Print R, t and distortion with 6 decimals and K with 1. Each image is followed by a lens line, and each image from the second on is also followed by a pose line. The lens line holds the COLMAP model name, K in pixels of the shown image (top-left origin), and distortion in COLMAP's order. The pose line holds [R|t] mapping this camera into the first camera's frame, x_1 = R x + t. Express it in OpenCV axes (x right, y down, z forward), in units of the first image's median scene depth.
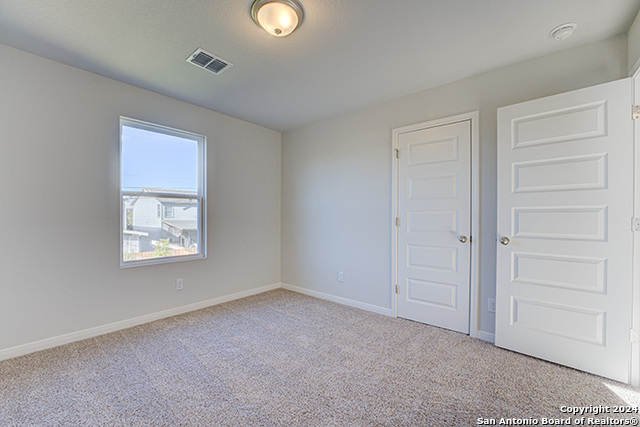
lens RADIAL K [[261.1, 0, 320.0], [0, 261.1, 213.5], [0, 0, 1]] dist [-0.000880, -0.000134]
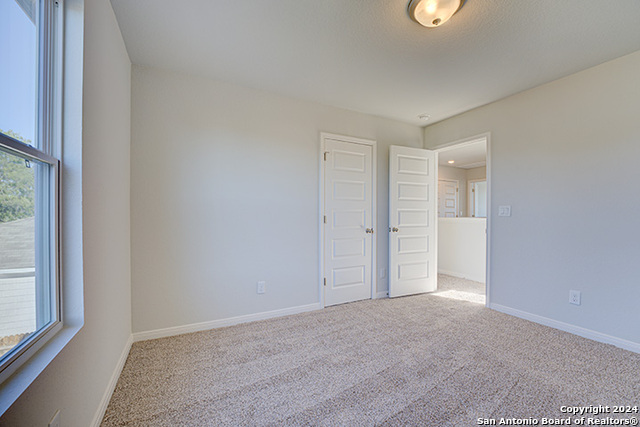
lens RADIAL K [[260.0, 0, 317.9], [0, 260.0, 216.6], [0, 0, 1]] dist [0.001534, 0.003140]
pose [[0.401805, -0.003377, 0.915719, -0.802728], [-0.008515, 0.999936, 0.007424, 0.014118], [-0.915686, -0.010780, 0.401750, 0.680702]]
